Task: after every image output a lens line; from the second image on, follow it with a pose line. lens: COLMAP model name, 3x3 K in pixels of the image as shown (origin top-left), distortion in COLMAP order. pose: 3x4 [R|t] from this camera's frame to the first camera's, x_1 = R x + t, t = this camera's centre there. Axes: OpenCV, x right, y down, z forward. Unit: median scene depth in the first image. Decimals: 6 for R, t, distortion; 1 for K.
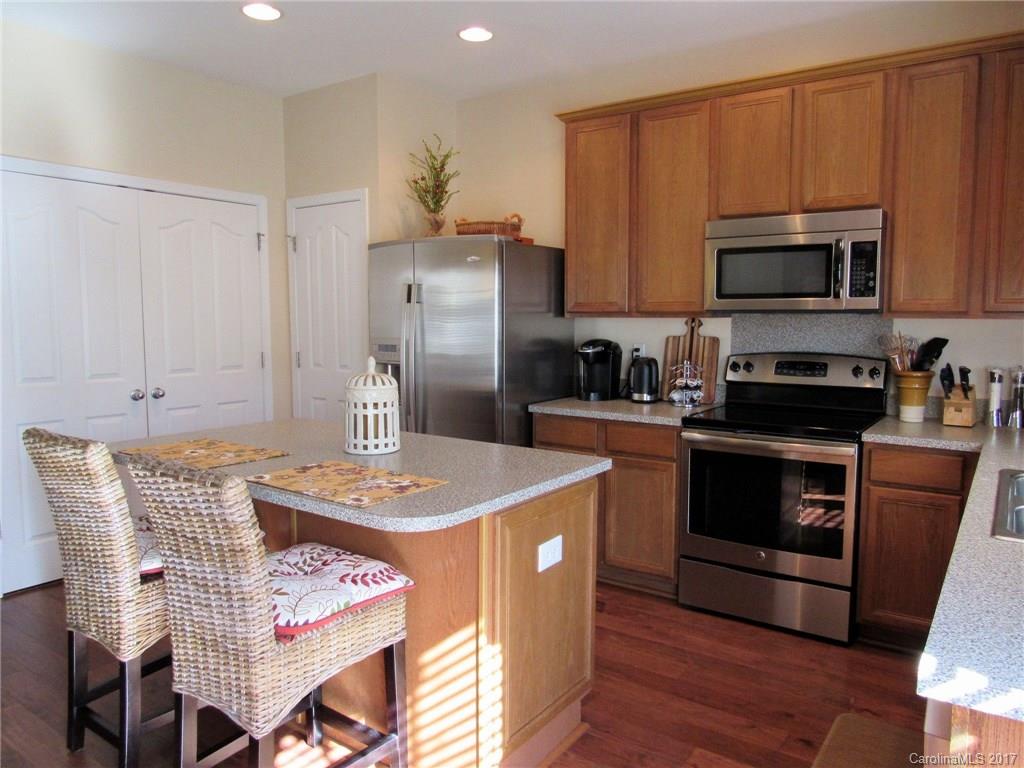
lens RADIAL K [[727.7, 0, 521.0], [0, 727.7, 383.5], [0, 0, 1]] dist [-0.029523, 0.013604]
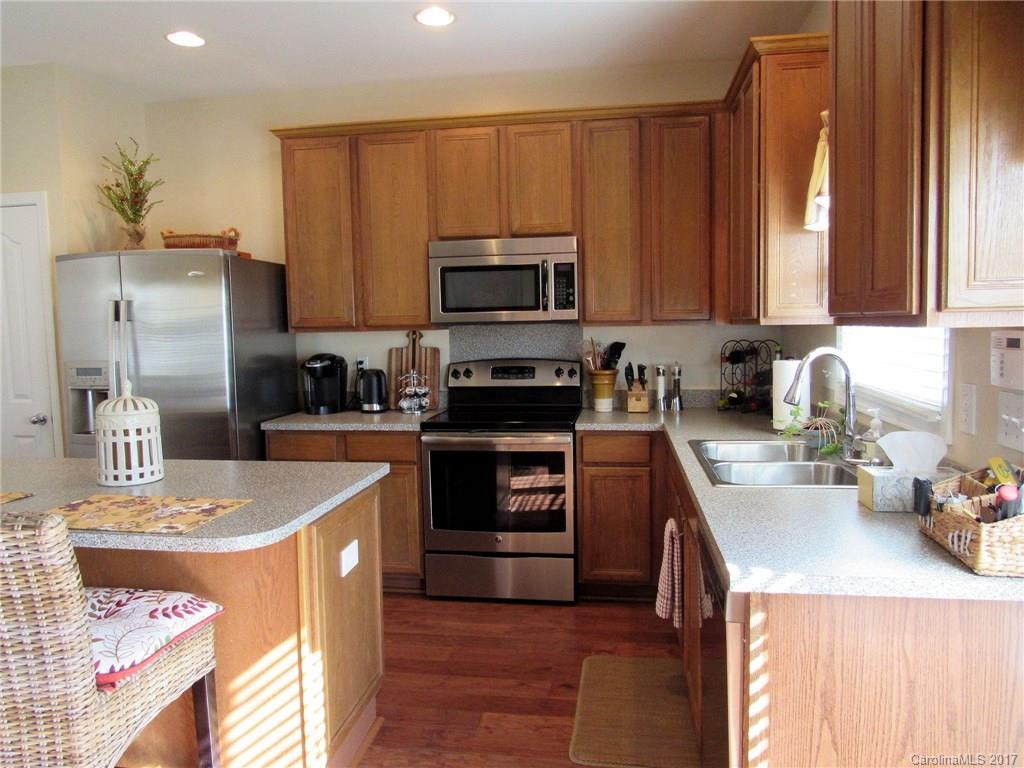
lens RADIAL K [[727.7, 0, 509.1], [0, 727.7, 384.4], [0, 0, 1]] dist [-0.029523, 0.013604]
pose [[0.897578, -0.053329, 0.437618, -0.137987], [0.060929, 0.998137, -0.003335, 0.001719], [-0.436625, 0.029658, 0.899155, -0.031335]]
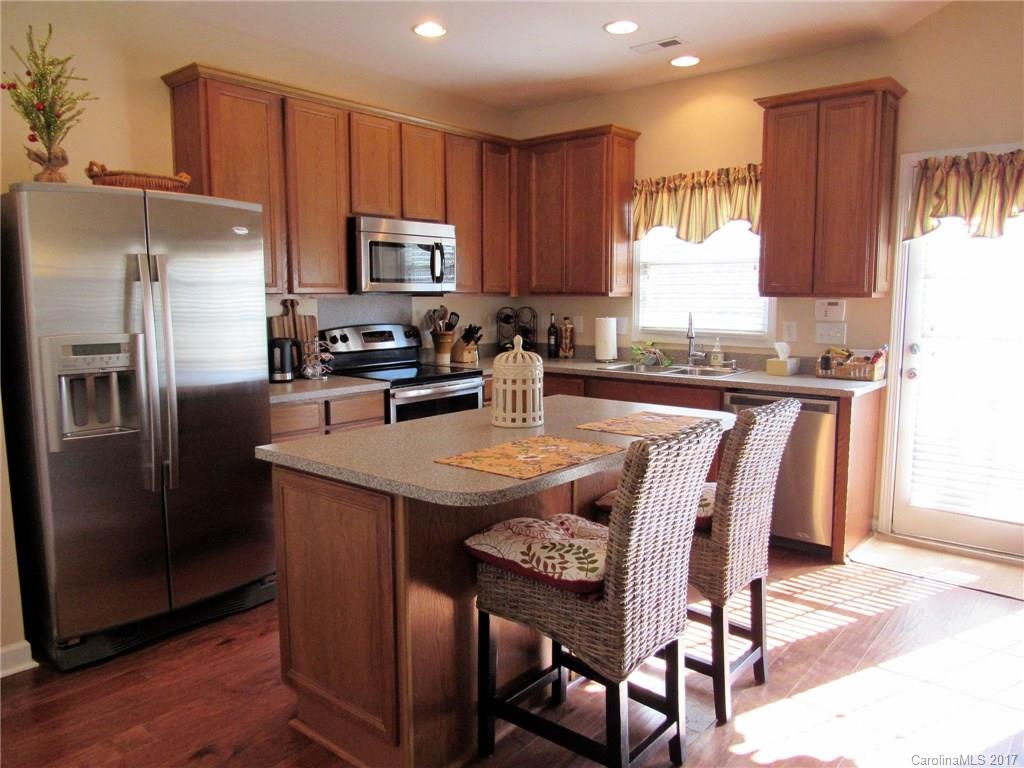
lens RADIAL K [[727.7, 0, 515.5], [0, 727.7, 378.2], [0, 0, 1]] dist [-0.029523, 0.013604]
pose [[0.097350, -0.117136, 0.988333, -0.998906], [0.096193, 0.989508, 0.107800, -0.071089], [-0.990591, 0.084576, 0.107596, 0.699308]]
